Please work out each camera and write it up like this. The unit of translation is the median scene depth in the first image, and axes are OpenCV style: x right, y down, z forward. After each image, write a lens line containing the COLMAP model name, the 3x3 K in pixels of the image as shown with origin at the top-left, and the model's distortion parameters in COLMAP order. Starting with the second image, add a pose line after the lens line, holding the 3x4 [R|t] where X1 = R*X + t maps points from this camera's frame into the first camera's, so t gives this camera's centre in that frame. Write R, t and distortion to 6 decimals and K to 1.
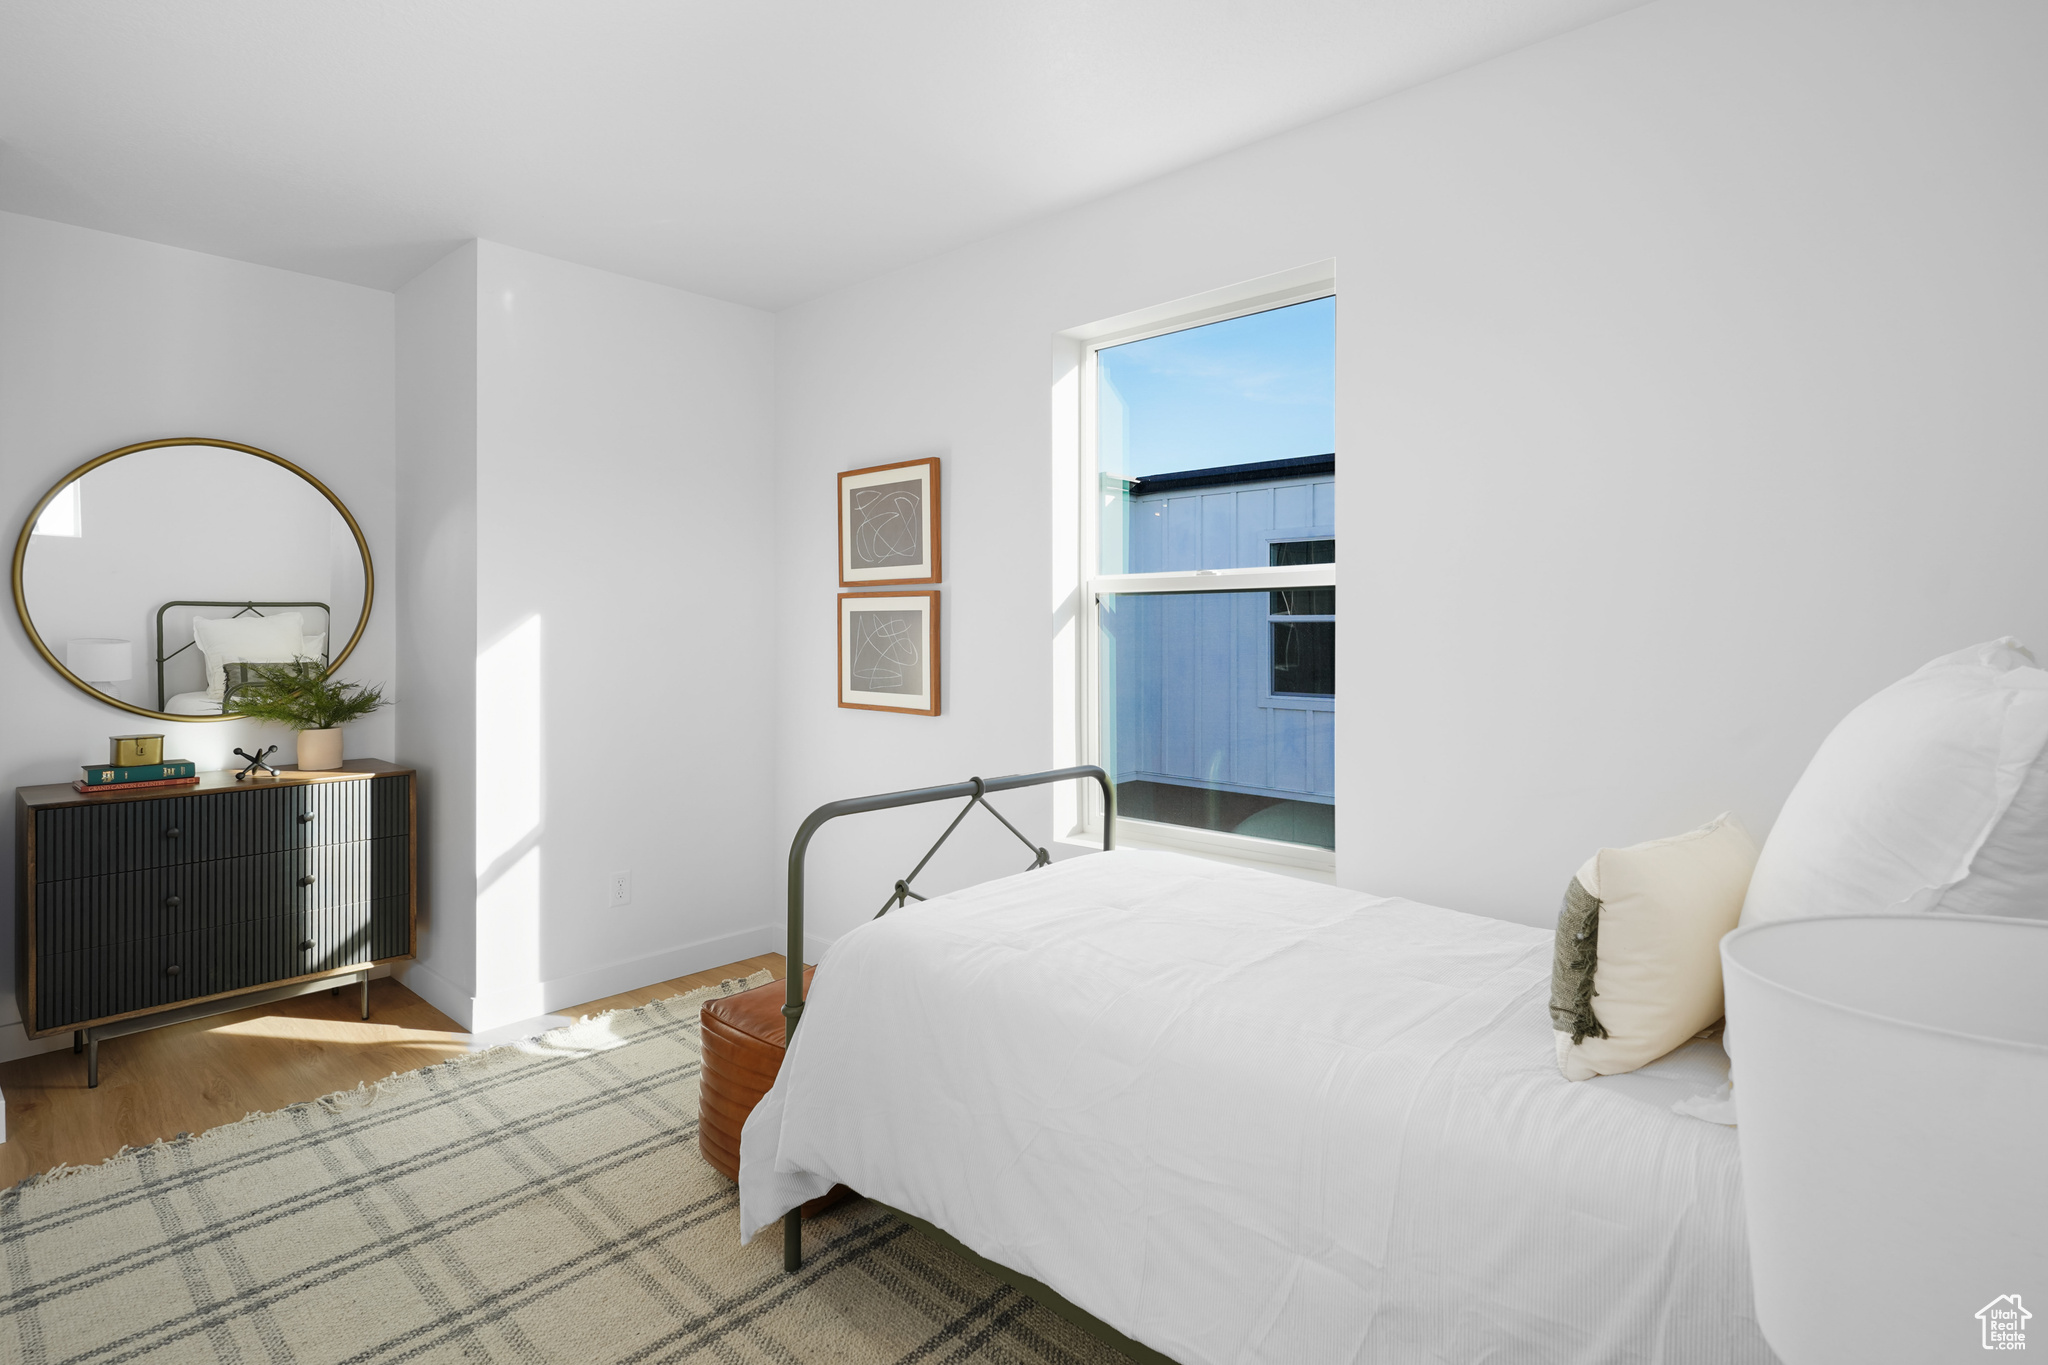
lens RADIAL K [[1003.9, 0, 1025.4], [0, 1003.9, 634.0], [0, 0, 1]] dist [0.000603, -0.007205]
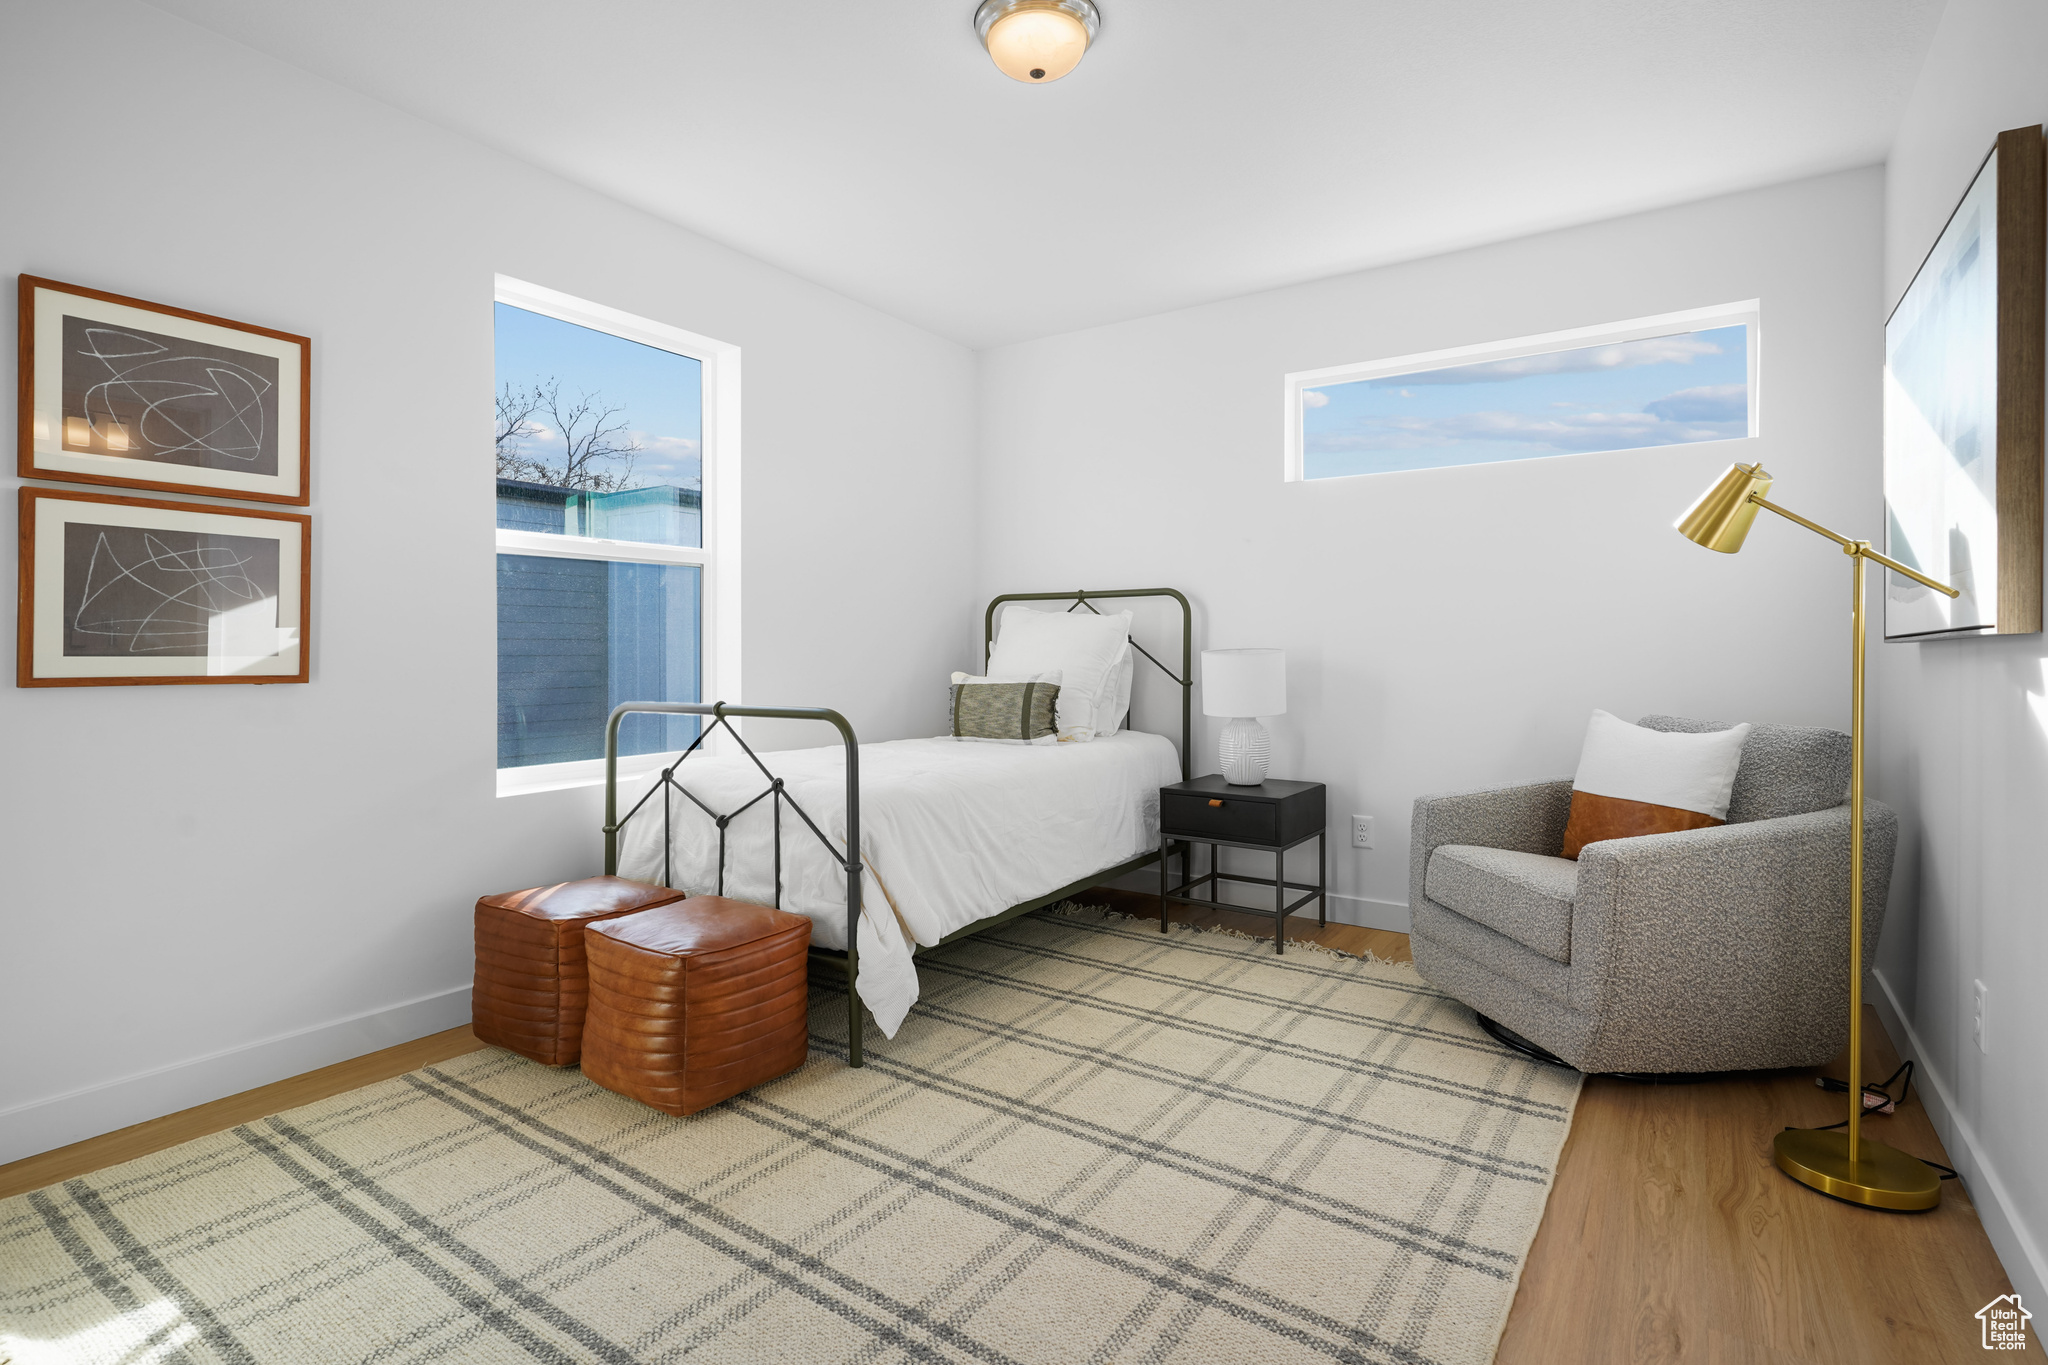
lens RADIAL K [[1002.4, 0, 1022.4], [0, 1002.4, 645.6], [0, 0, 1]] dist [0.001480, 0.000455]
pose [[-0.128288, -0.002683, 0.991733, -0.905497], [-0.004979, 0.999985, 0.002062, 0.049847], [-0.991724, -0.004673, -0.128300, 0.561566]]
